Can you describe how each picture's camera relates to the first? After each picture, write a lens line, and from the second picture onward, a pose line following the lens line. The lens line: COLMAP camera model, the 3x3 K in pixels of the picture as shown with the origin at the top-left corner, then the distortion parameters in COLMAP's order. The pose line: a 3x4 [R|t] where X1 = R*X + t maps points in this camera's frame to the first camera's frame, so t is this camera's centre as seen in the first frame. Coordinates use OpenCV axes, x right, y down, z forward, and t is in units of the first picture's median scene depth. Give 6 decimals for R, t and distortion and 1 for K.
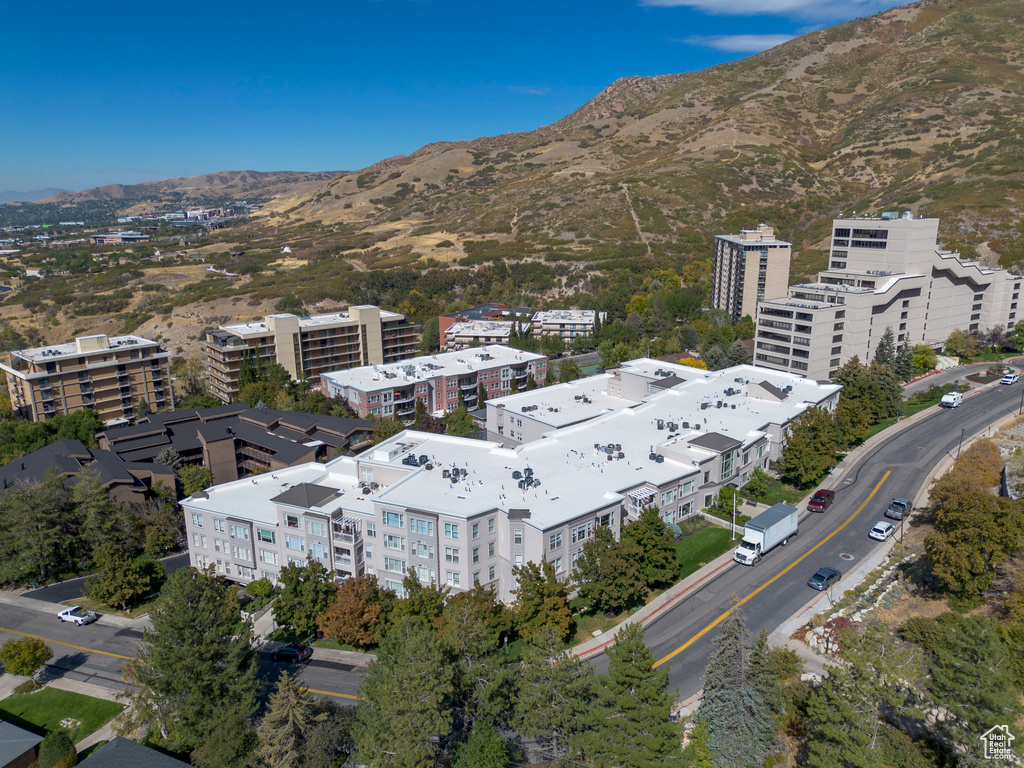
lens RADIAL K [[728.2, 0, 516.9], [0, 728.2, 384.1], [0, 0, 1]] dist [0.061793, -0.047172]
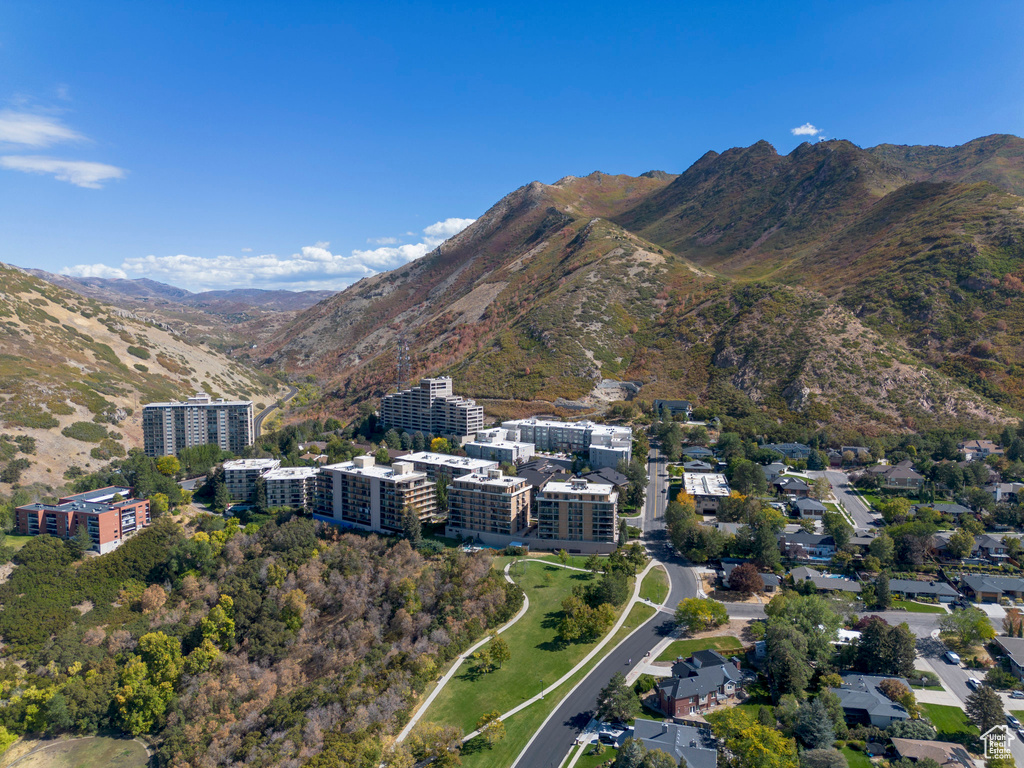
lens RADIAL K [[723.5, 0, 516.6], [0, 723.5, 387.1], [0, 0, 1]] dist [0.106147, -0.134936]
pose [[-0.229655, -0.077465, 0.970184, -1.883584], [0.252053, 0.958086, 0.136163, -0.401433], [-0.940068, 0.275809, -0.200504, 1.022879]]
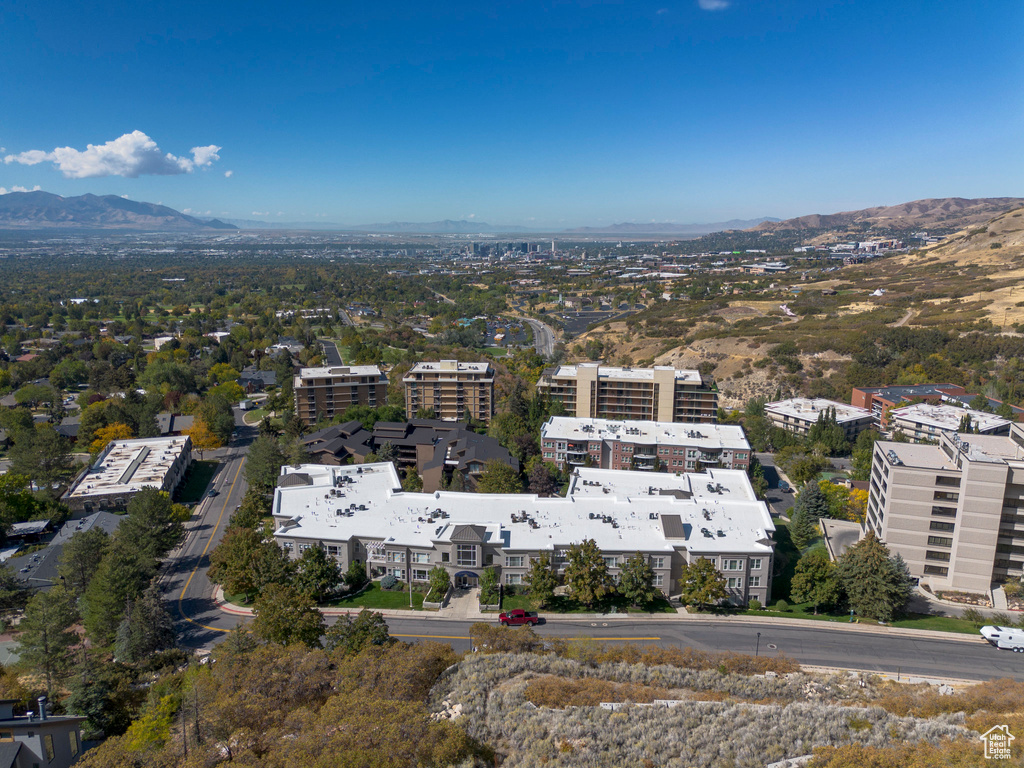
lens RADIAL K [[723.5, 0, 516.6], [0, 723.5, 387.1], [0, 0, 1]] dist [0.106147, -0.134936]
pose [[0.643295, 0.178669, -0.744479, 0.504503], [-0.201658, 0.977594, 0.060364, -0.104780], [0.738583, 0.111298, 0.664912, 0.105101]]
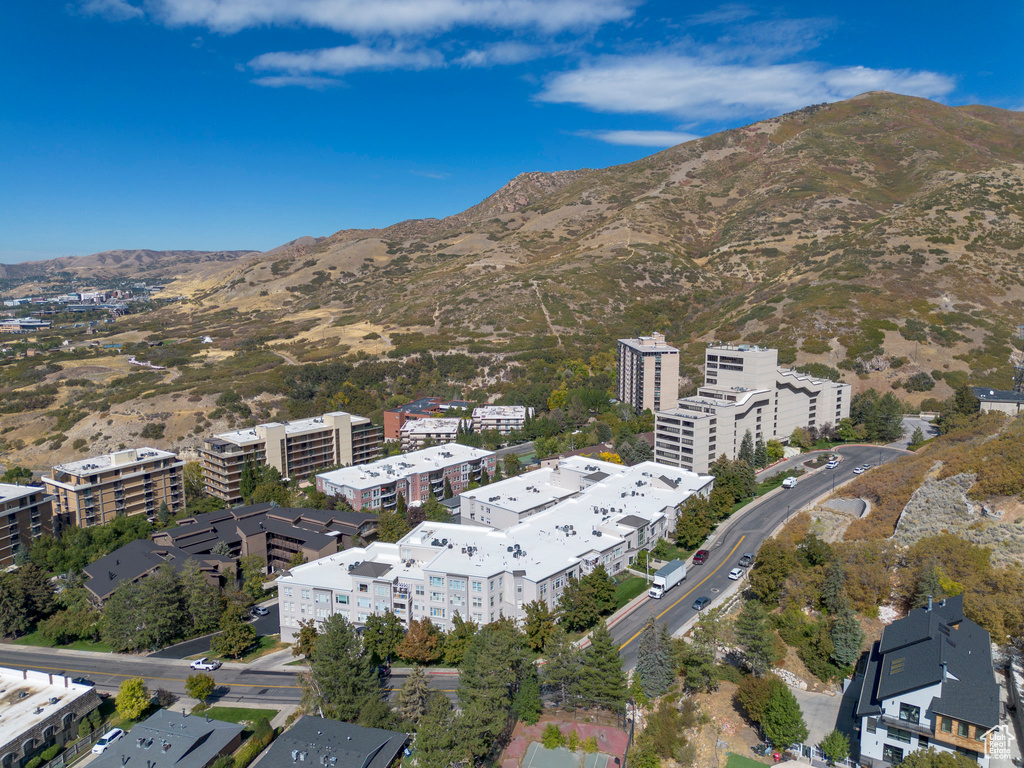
lens RADIAL K [[725.1, 0, 516.8], [0, 725.1, 387.1], [0, 0, 1]] dist [0.085221, -0.083881]
pose [[0.991901, -0.018524, 0.125652, -0.071082], [0.030672, 0.994962, -0.095441, -0.028192], [-0.123251, 0.098523, 0.987473, -0.228207]]
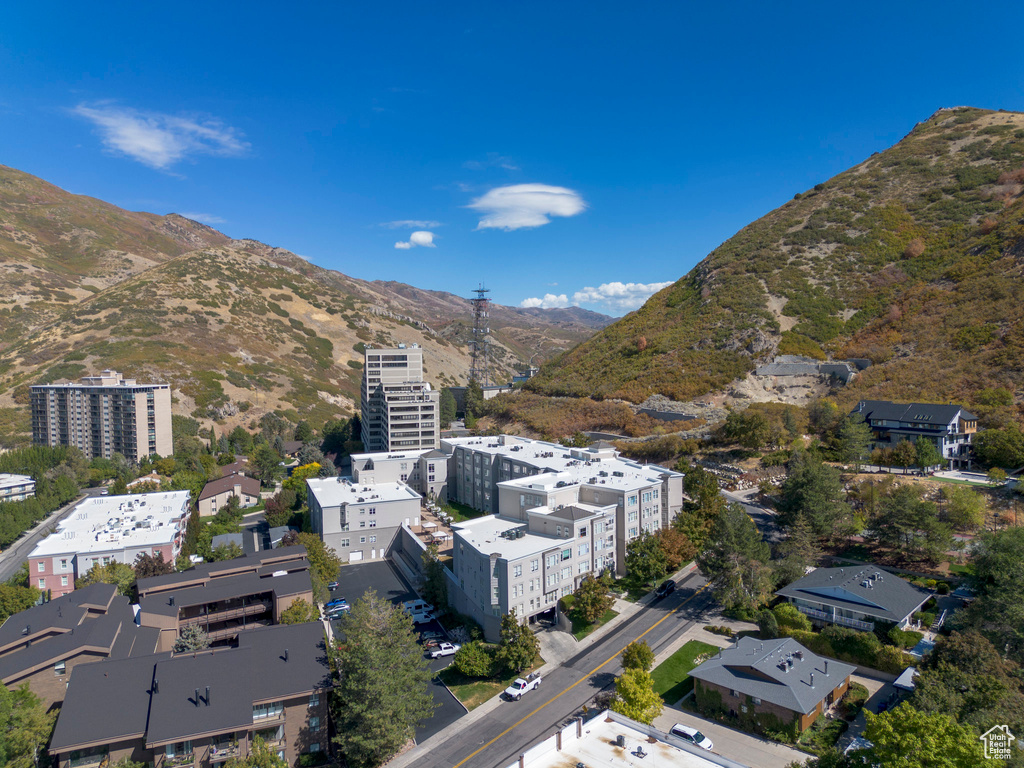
lens RADIAL K [[728.2, 0, 516.9], [0, 728.2, 384.1], [0, 0, 1]] dist [0.061793, -0.047172]
pose [[0.322834, -0.042145, 0.945517, -0.657735], [0.252466, 0.966645, -0.043114, -0.021145], [-0.912162, 0.252629, 0.322706, 0.246508]]
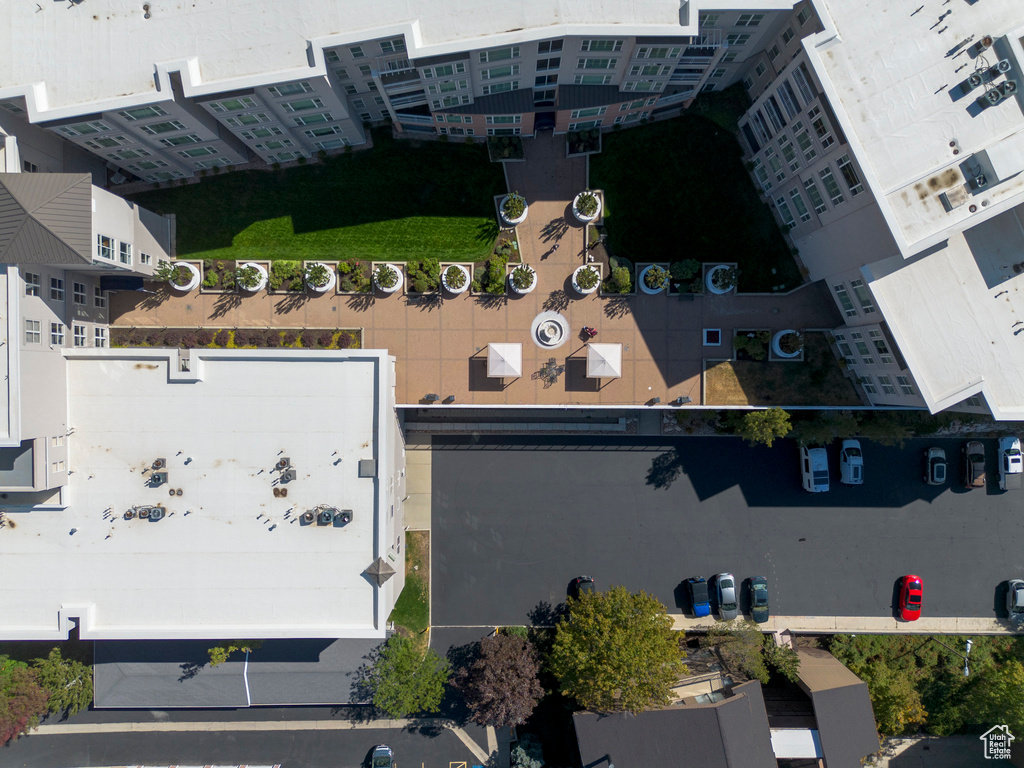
lens RADIAL K [[725.4, 0, 516.3], [0, 725.4, 385.7], [0, 0, 1]] dist [0.086250, -0.100200]
pose [[-0.767041, -0.641584, -0.004218, -0.009293], [0.164041, -0.202465, 0.965453, -0.210586], [-0.620273, 0.739850, 0.260545, 0.529289]]
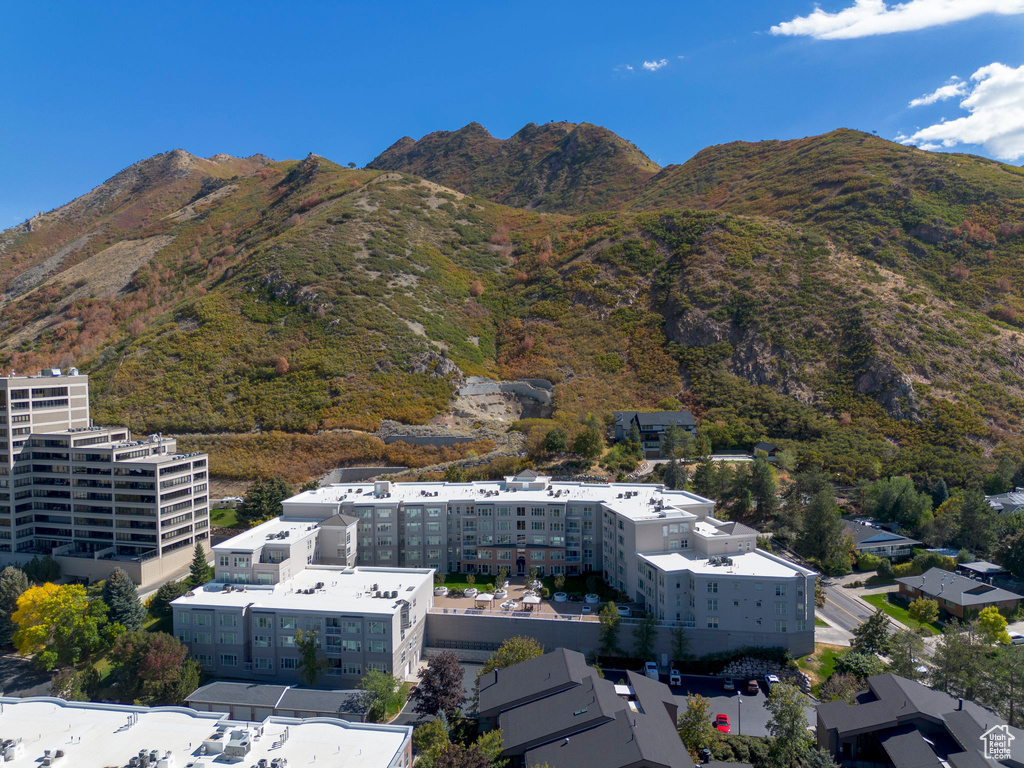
lens RADIAL K [[728.2, 0, 516.9], [0, 728.2, 384.1], [0, 0, 1]] dist [0.061793, -0.047172]
pose [[-0.650188, -0.022025, 0.759454, -0.469396], [0.205753, 0.957125, 0.203907, -0.221889], [-0.731384, 0.288837, -0.617779, 0.898710]]
